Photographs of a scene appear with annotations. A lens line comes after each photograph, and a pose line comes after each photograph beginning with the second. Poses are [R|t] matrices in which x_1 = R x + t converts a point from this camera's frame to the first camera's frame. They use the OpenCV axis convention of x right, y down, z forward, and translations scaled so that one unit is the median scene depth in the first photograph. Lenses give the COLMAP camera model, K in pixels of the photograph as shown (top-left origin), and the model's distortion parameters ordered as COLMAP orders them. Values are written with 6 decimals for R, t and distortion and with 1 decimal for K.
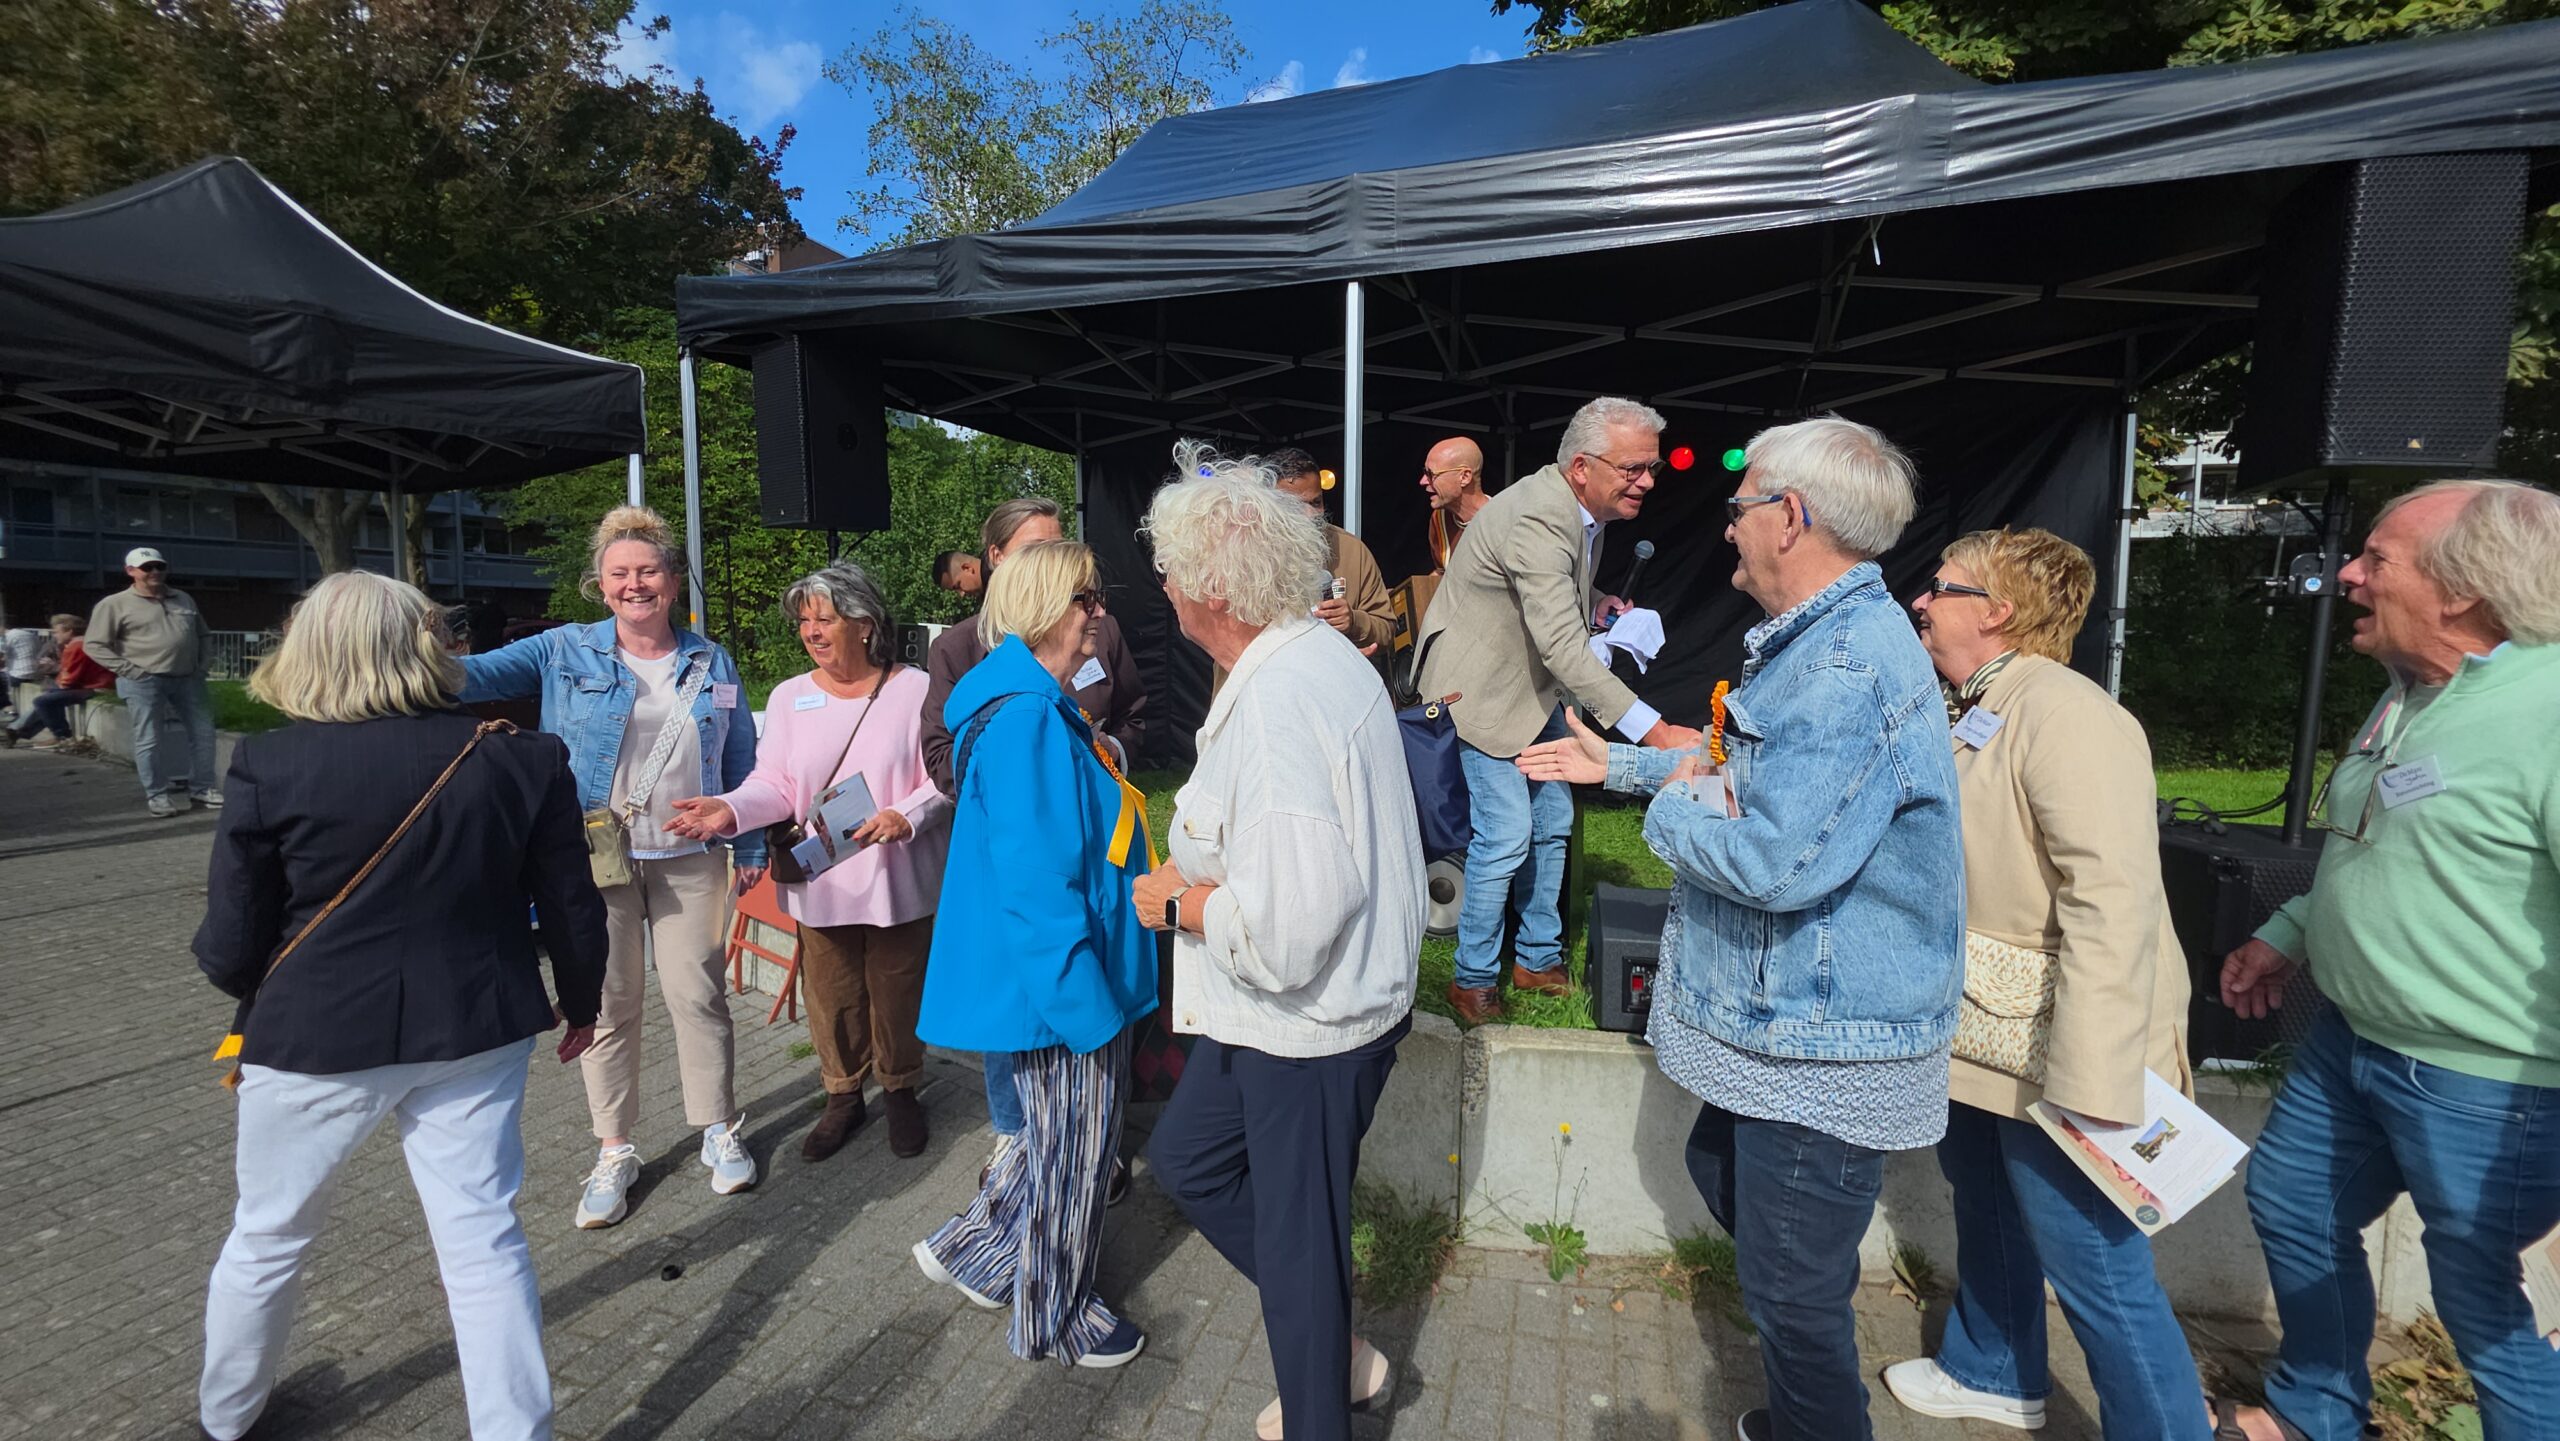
lens RADIAL K [[1019.7, 0, 1289.8], [0, 1019.7, 690.5], [0, 0, 1]] dist [0.013793, -0.008092]
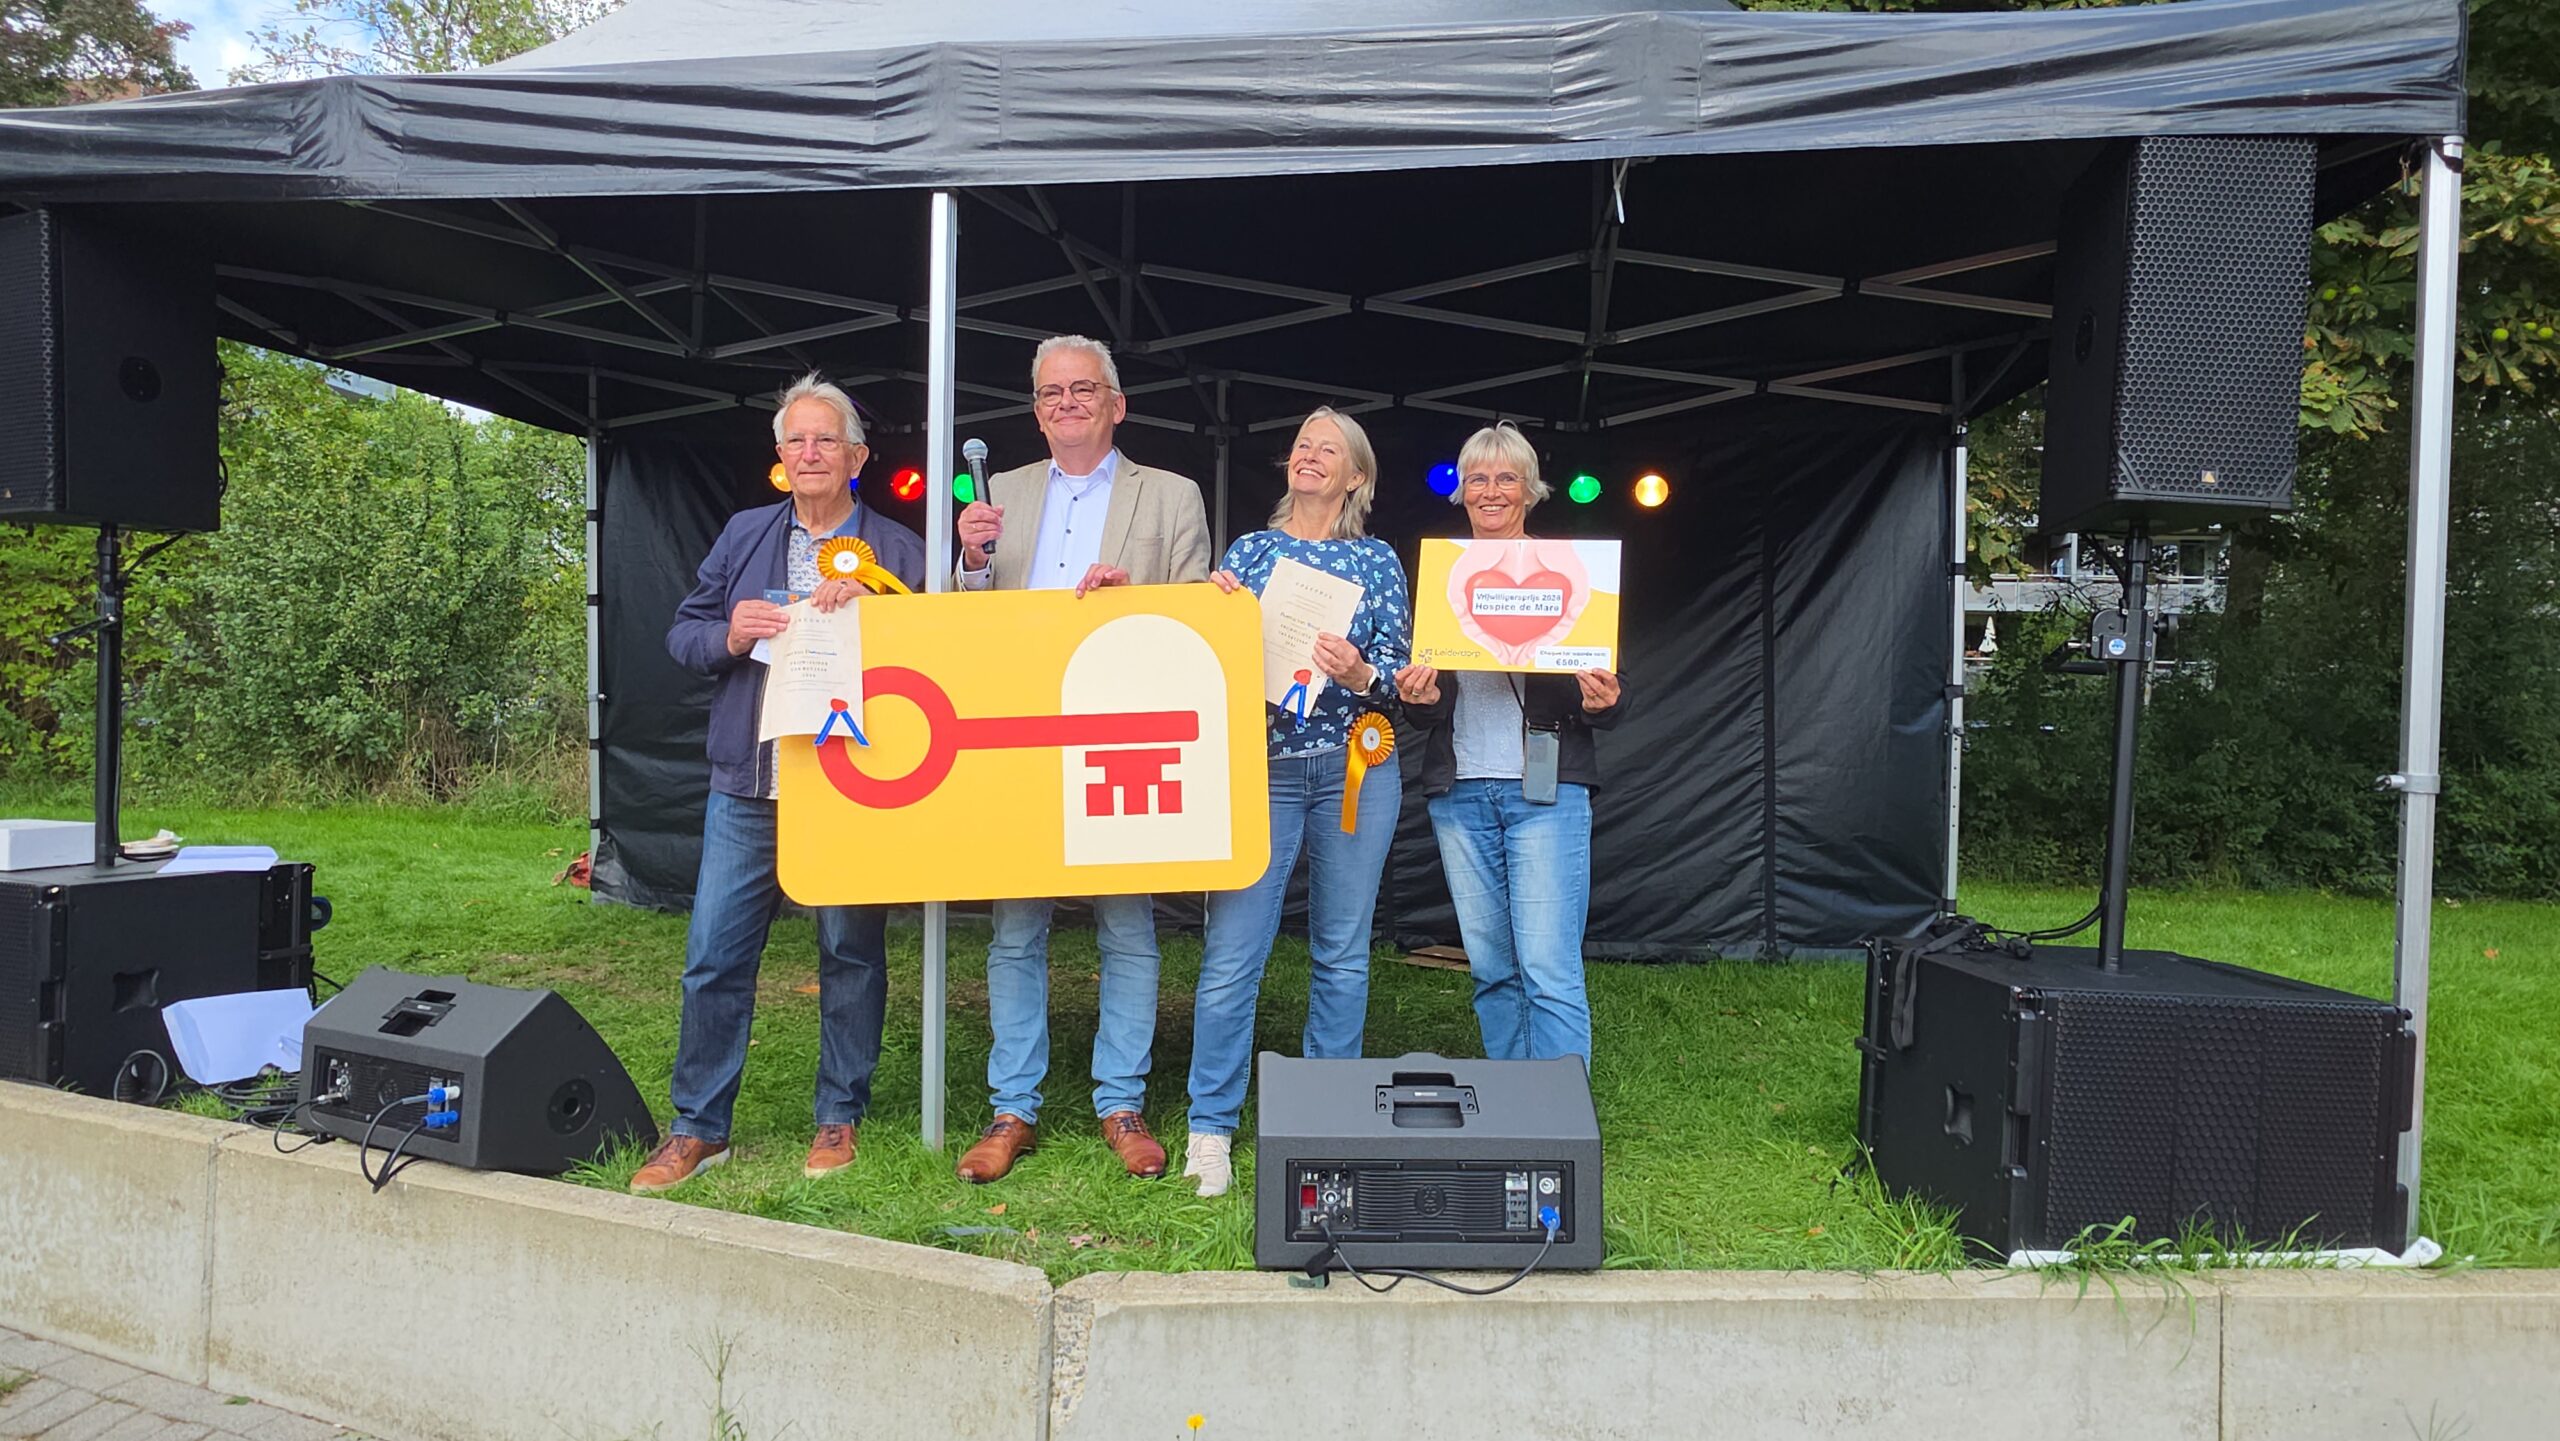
lens RADIAL K [[1416.9, 0, 1285.2], [0, 1416.9, 712.1], [0, 0, 1]] dist [0.008609, -0.004177]
pose [[0.978235, 0.009905, 0.207262, 0.080145], [0.002940, 0.998098, -0.061578, 0.010754], [-0.207478, 0.060847, 0.976346, 0.026749]]
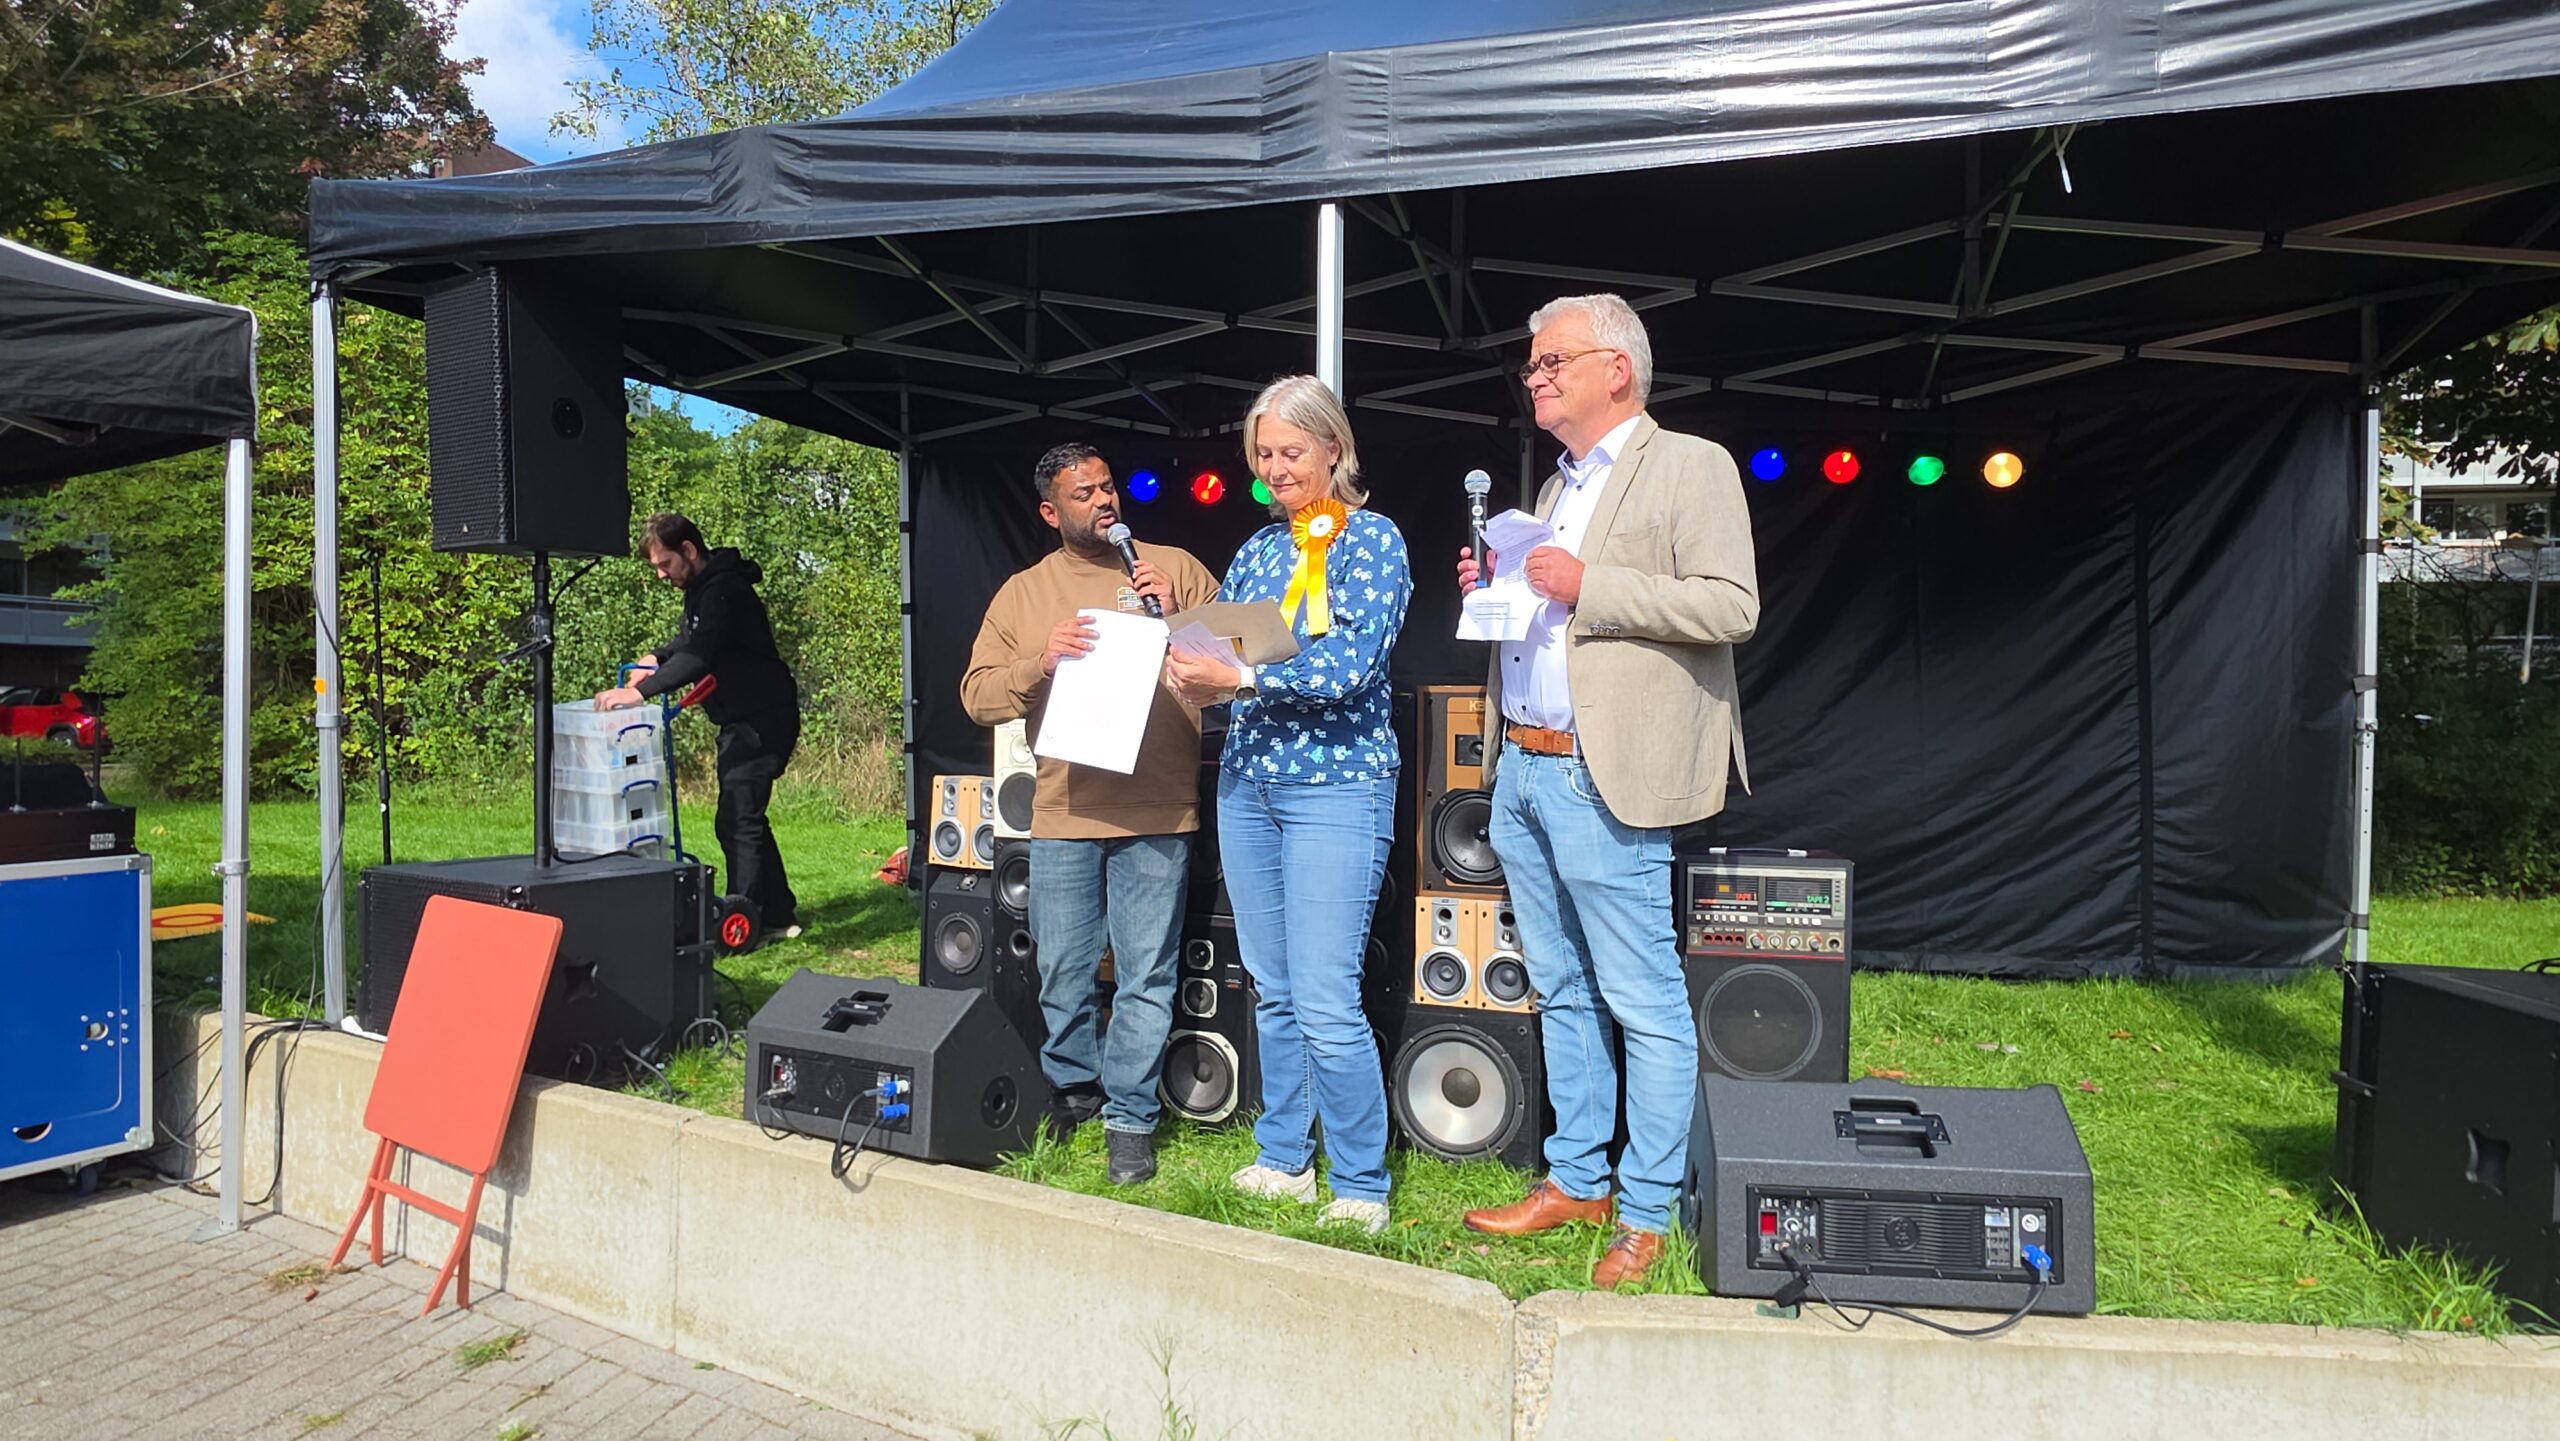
lens RADIAL K [[1456.1, 0, 1277.1], [0, 1456.1, 716.4], [0, 0, 1]] dist [0.008034, -0.003174]
pose [[0.998115, -0.000311, 0.061368, -0.028234], [0.003595, 0.998566, -0.053411, 0.001301], [-0.061264, 0.053531, 0.996685, 0.027571]]
